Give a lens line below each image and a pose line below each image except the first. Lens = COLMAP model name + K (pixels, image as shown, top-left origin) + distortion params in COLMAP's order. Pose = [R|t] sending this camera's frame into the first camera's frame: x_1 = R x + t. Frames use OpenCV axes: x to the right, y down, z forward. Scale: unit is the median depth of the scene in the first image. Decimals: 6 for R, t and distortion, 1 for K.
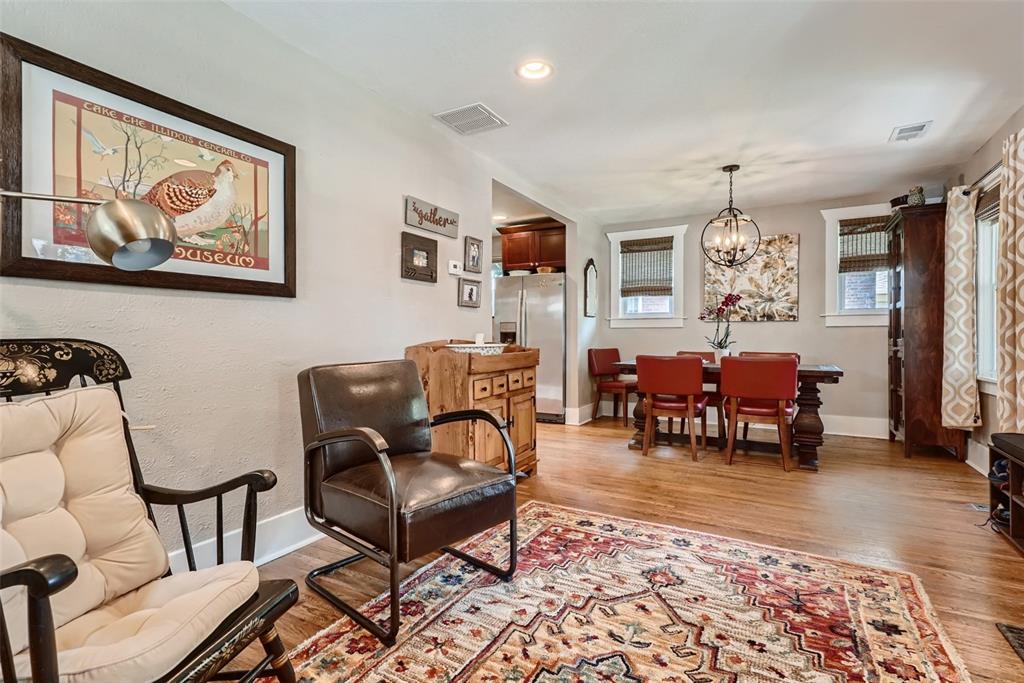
lens RADIAL K [[489.4, 0, 508.2], [0, 489.4, 339.8], [0, 0, 1]] dist [0.005792, 0.000298]
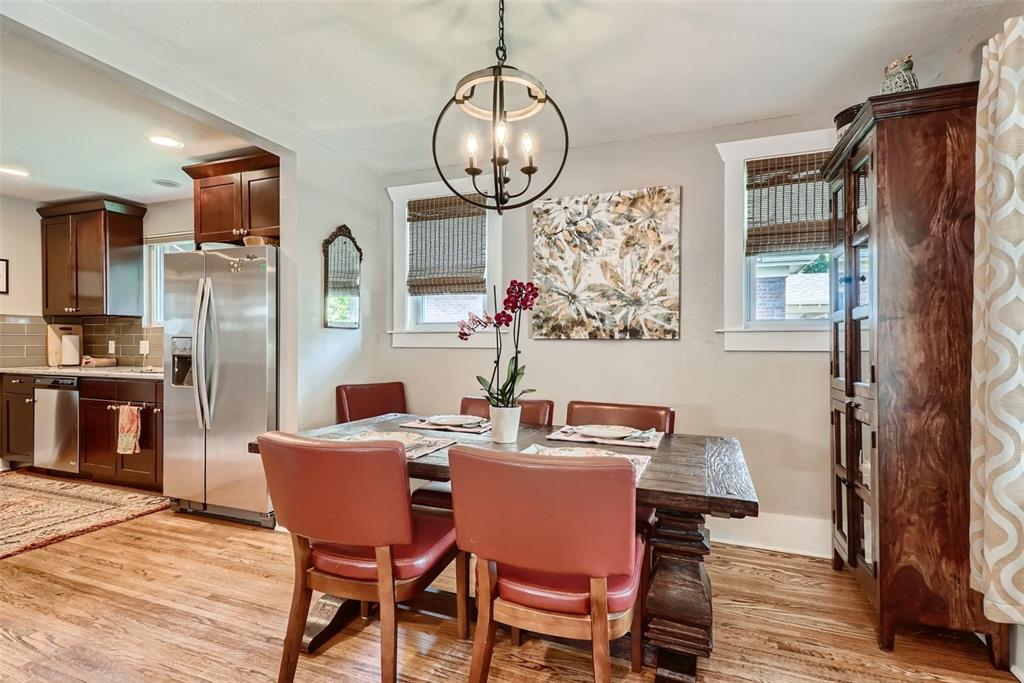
lens RADIAL K [[489.4, 0, 508.2], [0, 489.4, 339.8], [0, 0, 1]] dist [0.005792, 0.000298]
pose [[0.990141, 0.008067, 0.139842, 0.374023], [-0.005858, 0.999852, -0.016204, -0.033528], [-0.139952, 0.015225, 0.990041, 0.554427]]
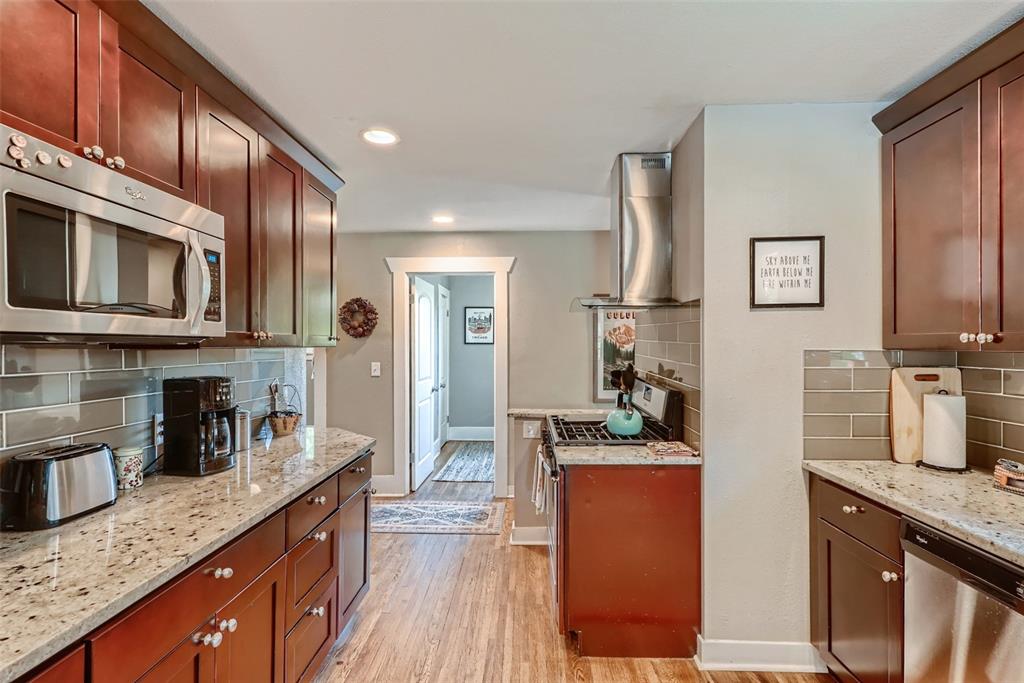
lens RADIAL K [[494.5, 0, 511.3], [0, 494.5, 346.4], [0, 0, 1]] dist [0.012673, 0.000199]
pose [[0.462939, 0.007683, -0.886357, -0.212021], [-0.013030, 0.999913, 0.001862, -0.096734], [0.886294, 0.010687, 0.462999, 1.201384]]
